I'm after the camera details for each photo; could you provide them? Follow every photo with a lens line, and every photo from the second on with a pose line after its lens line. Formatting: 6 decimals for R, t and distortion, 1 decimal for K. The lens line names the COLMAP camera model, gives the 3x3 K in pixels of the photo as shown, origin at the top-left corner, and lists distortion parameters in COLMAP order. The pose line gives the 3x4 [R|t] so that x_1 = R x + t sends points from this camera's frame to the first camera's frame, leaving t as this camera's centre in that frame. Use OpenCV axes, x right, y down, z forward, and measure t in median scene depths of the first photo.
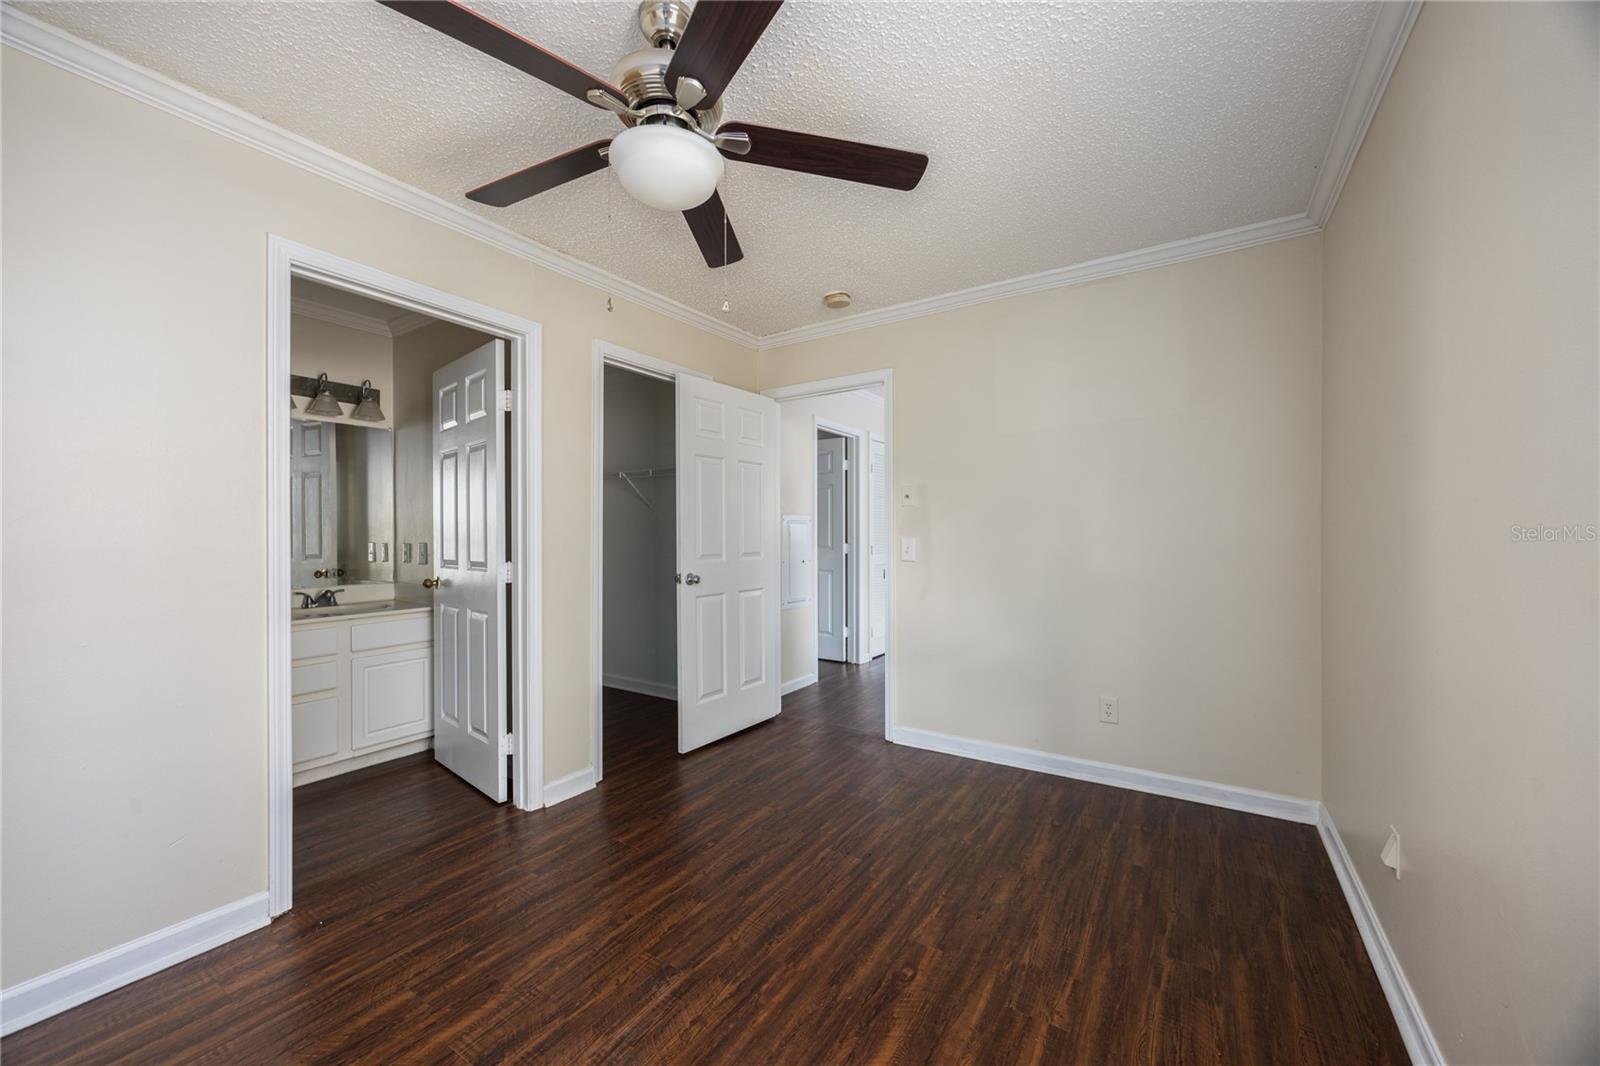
lens RADIAL K [[605.0, 0, 811.8], [0, 605.0, 530.7], [0, 0, 1]] dist [0.001122, -0.000111]
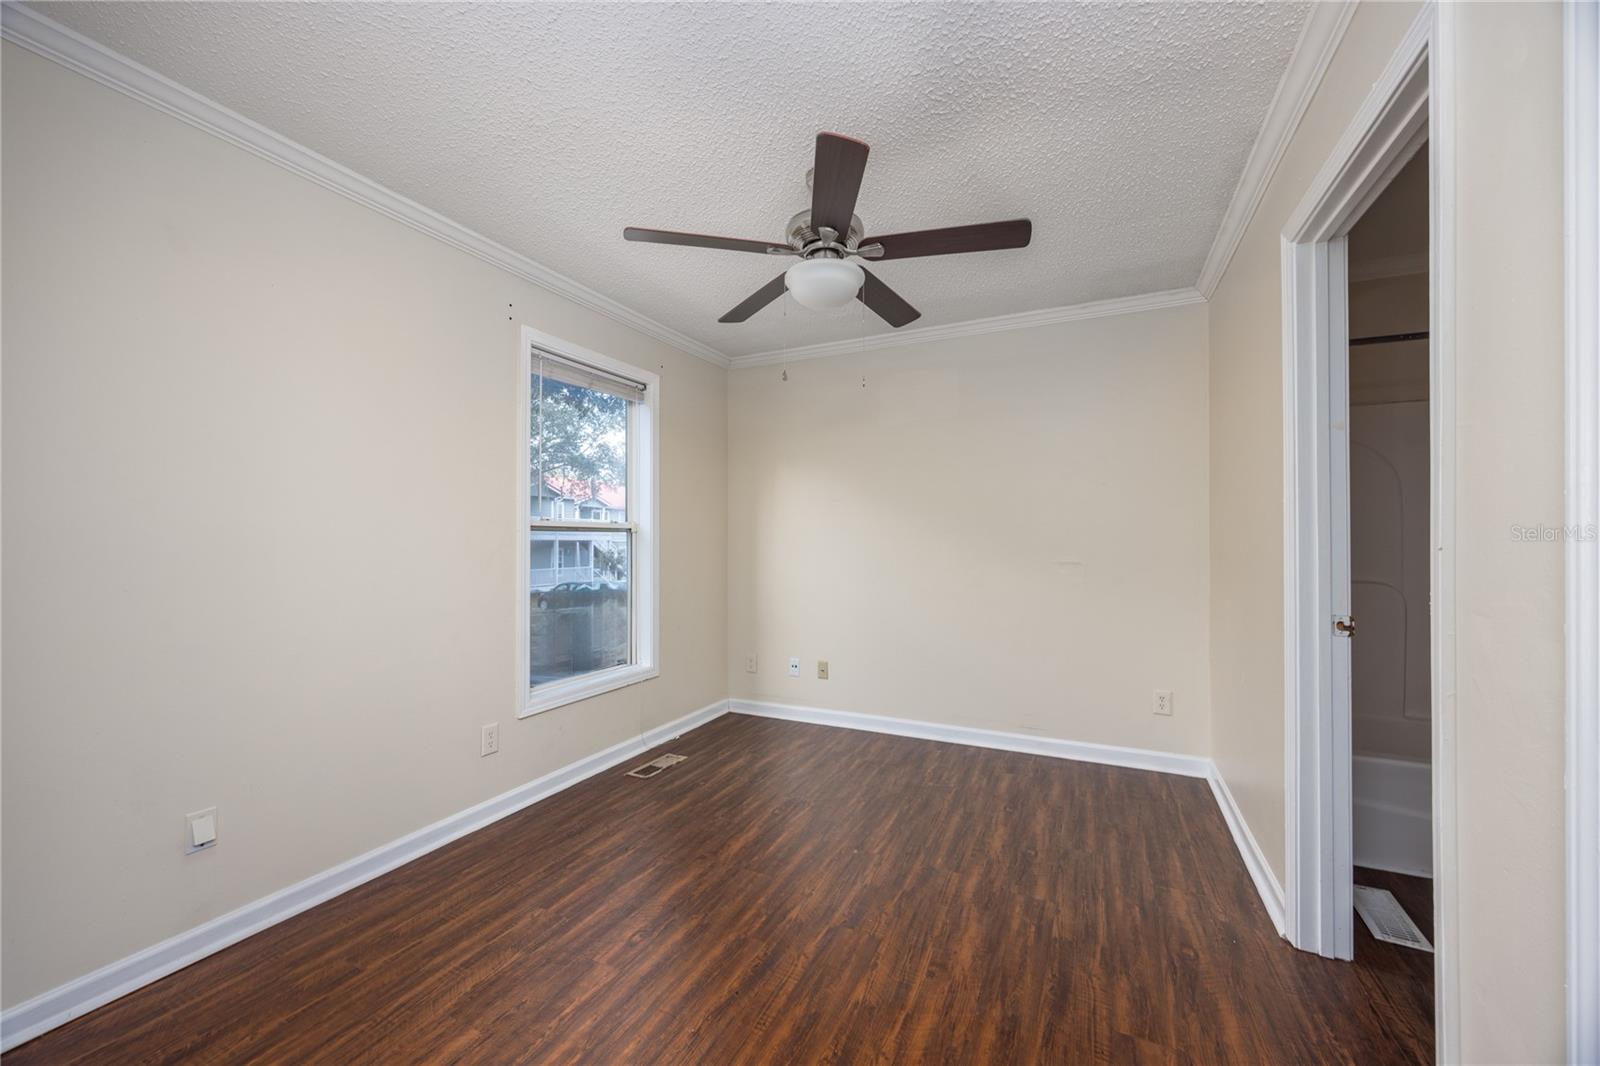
lens RADIAL K [[605.0, 0, 802.5], [0, 605.0, 539.1], [0, 0, 1]] dist [0.001122, -0.000111]
pose [[-0.993384, 0.008558, -0.114520, -0.021669], [0.009183, 0.999946, -0.004930, 0.002936], [0.114471, -0.005949, -0.993409, 2.069791]]
